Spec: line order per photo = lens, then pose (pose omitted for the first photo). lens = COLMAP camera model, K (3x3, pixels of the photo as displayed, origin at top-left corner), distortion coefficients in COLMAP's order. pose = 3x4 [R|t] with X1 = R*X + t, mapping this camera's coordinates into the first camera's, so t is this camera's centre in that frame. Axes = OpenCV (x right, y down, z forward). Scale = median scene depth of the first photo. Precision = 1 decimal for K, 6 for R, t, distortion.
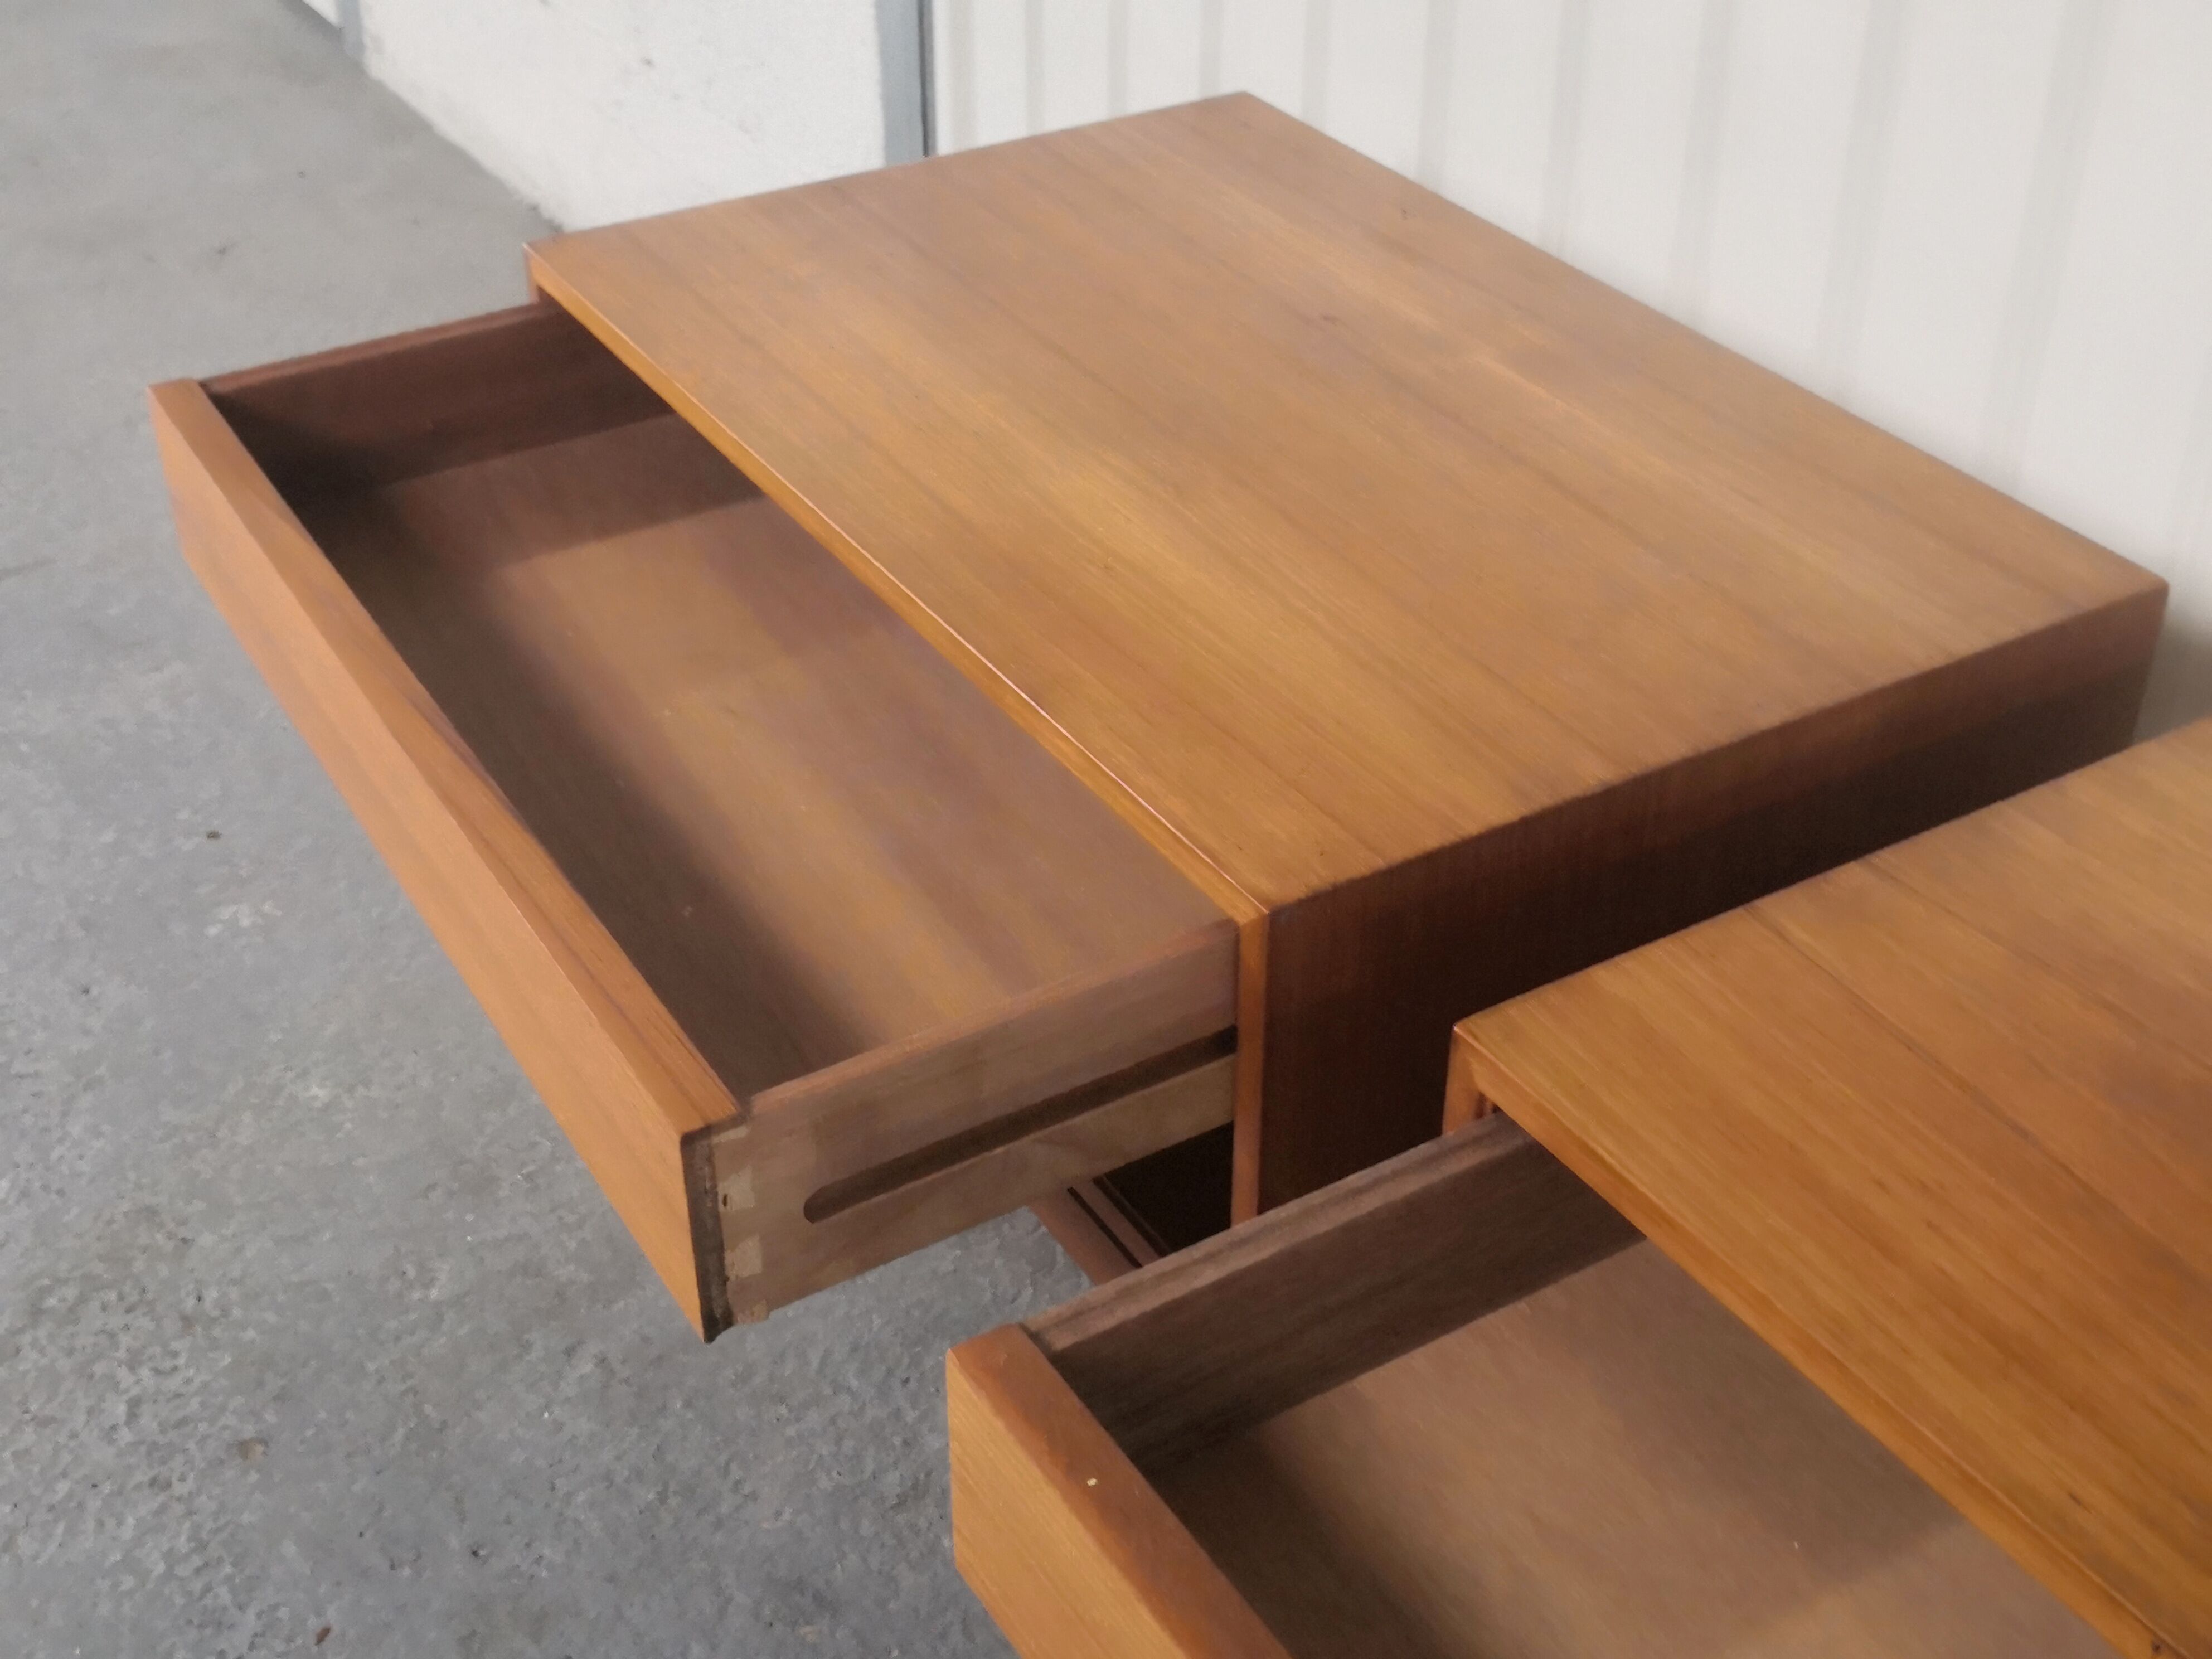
lens RADIAL K [[2688.2, 0, 1106.0], [0, 2688.2, 829.5], [0, 0, 1]] dist [0.077530, -0.316948]
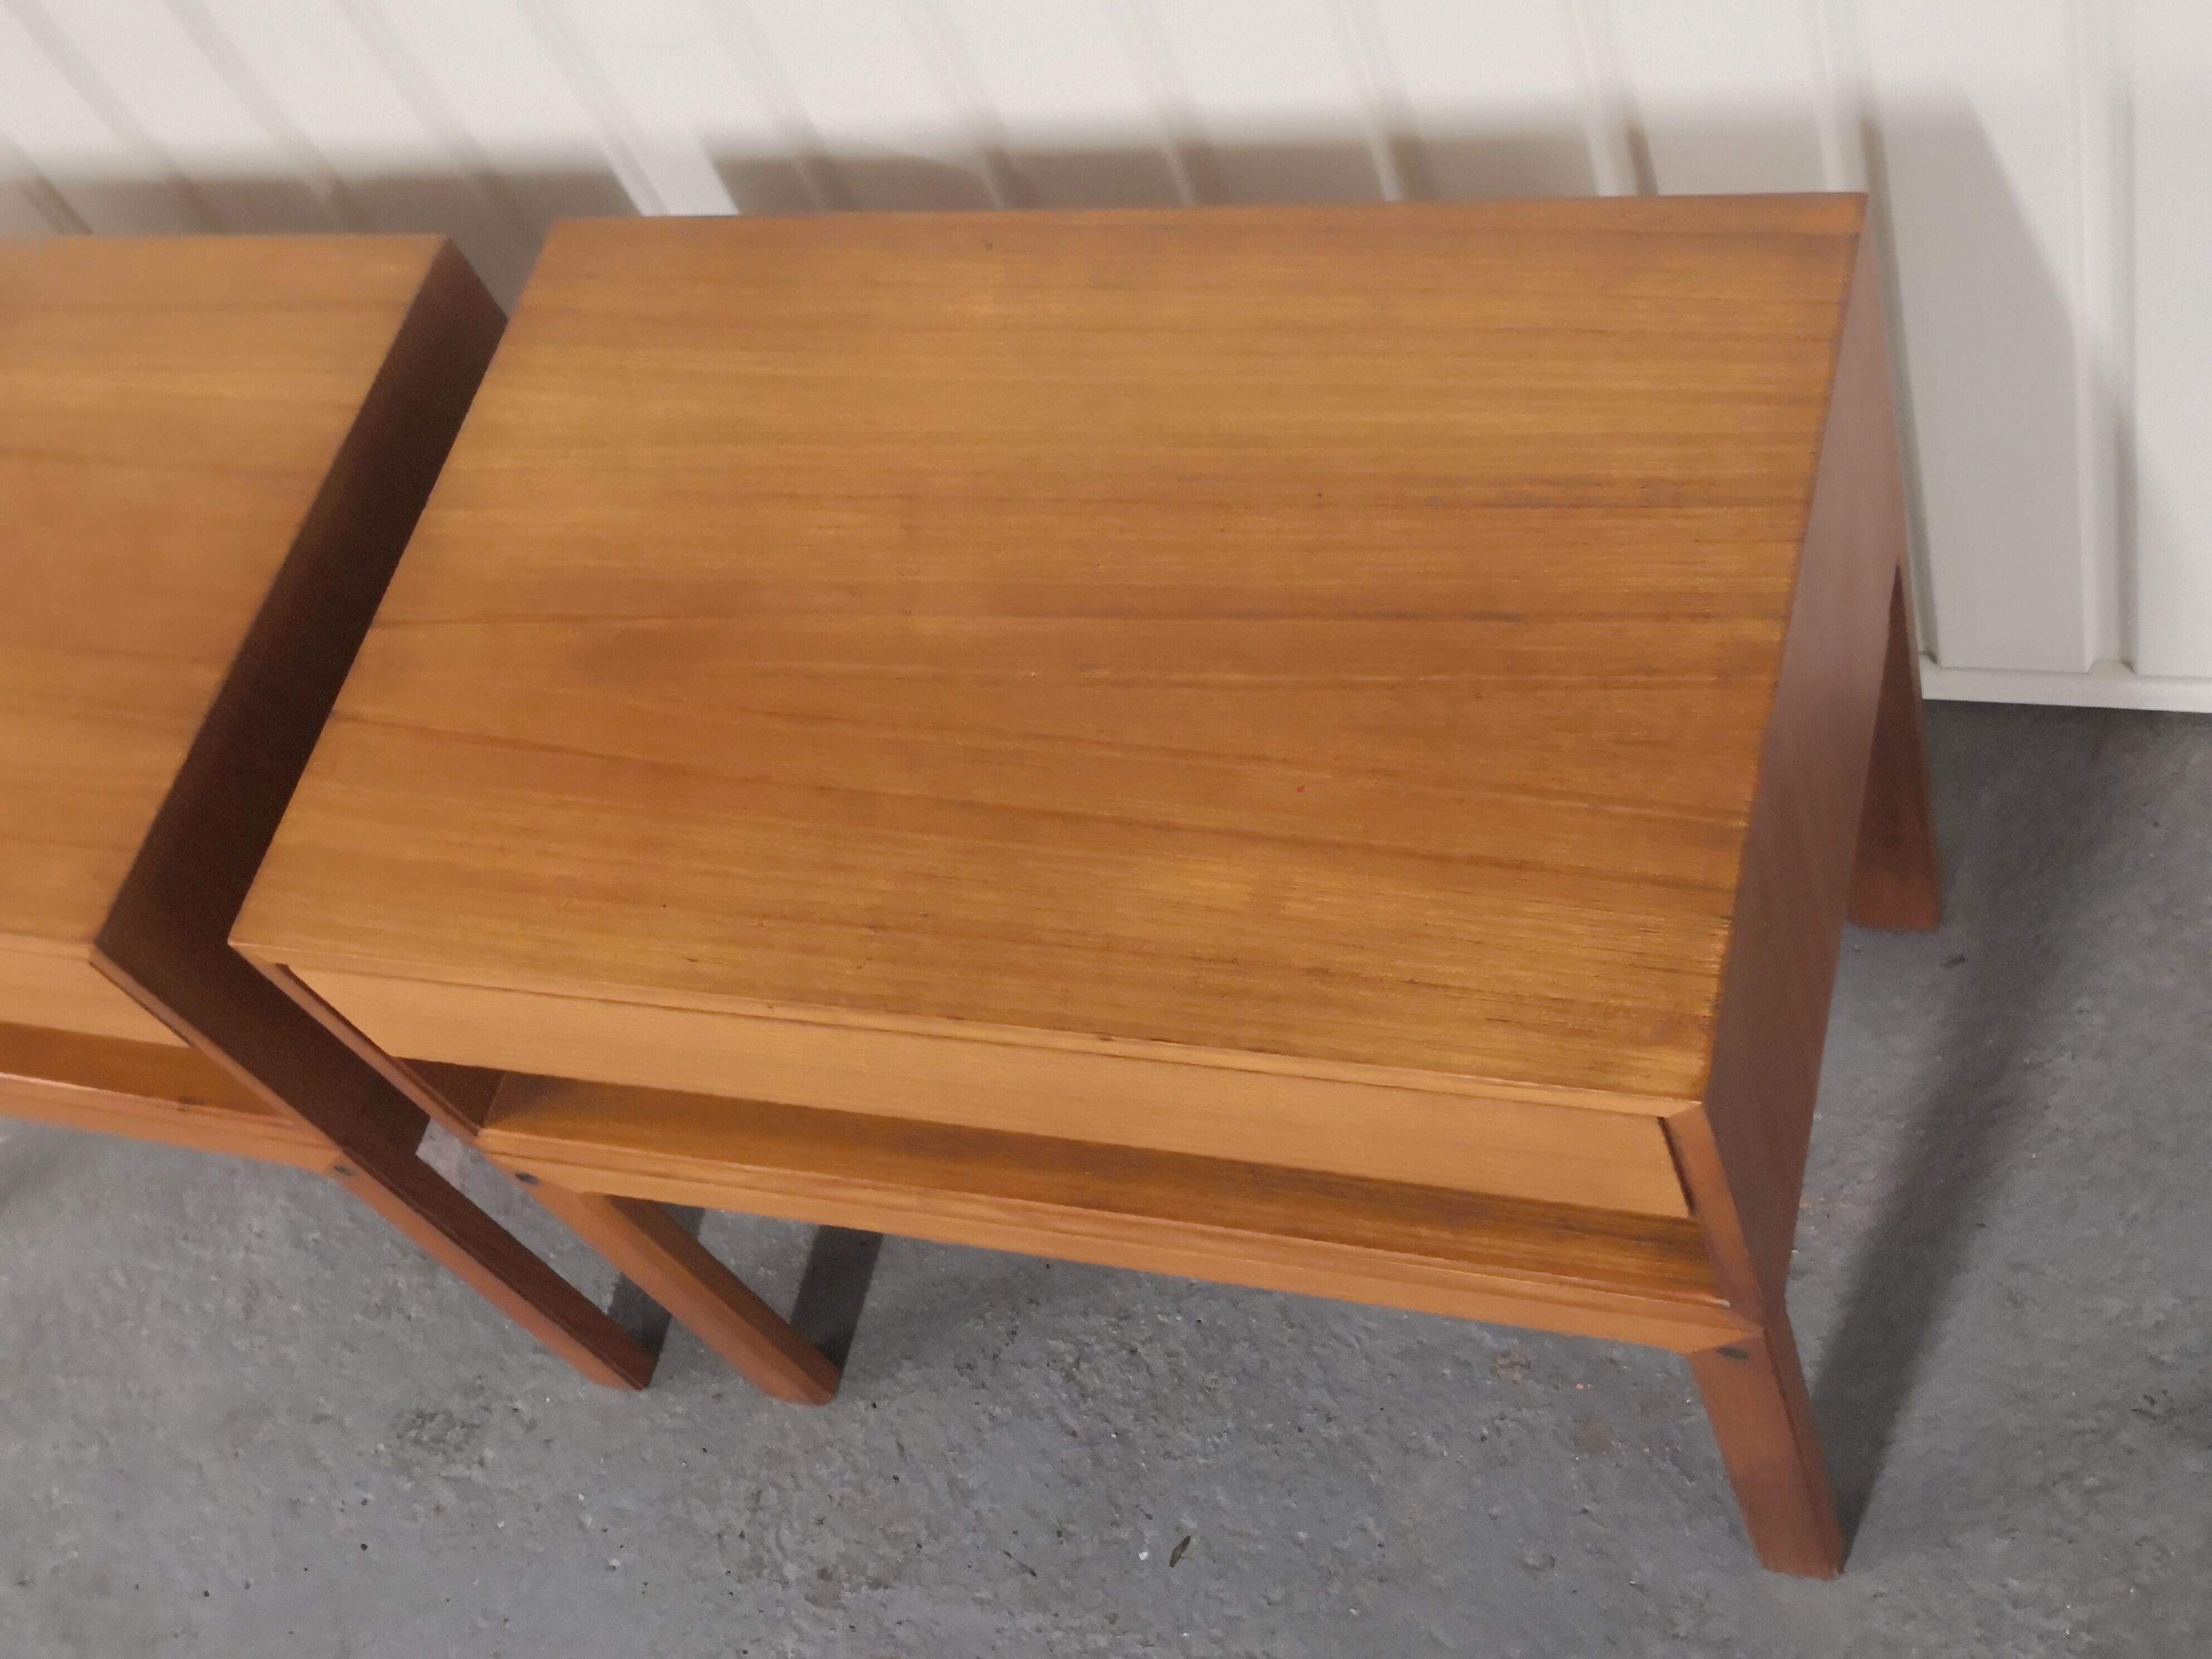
lens RADIAL K [[2670.6, 0, 1127.6], [0, 2670.6, 839.5], [0, 0, 1]] dist [0.012097, -0.203929]
pose [[0.700849, -0.692271, 0.171964, 0.149960], [0.609134, 0.706286, 0.360714, -0.106246], [-0.371168, -0.148057, 0.916686, -0.267101]]
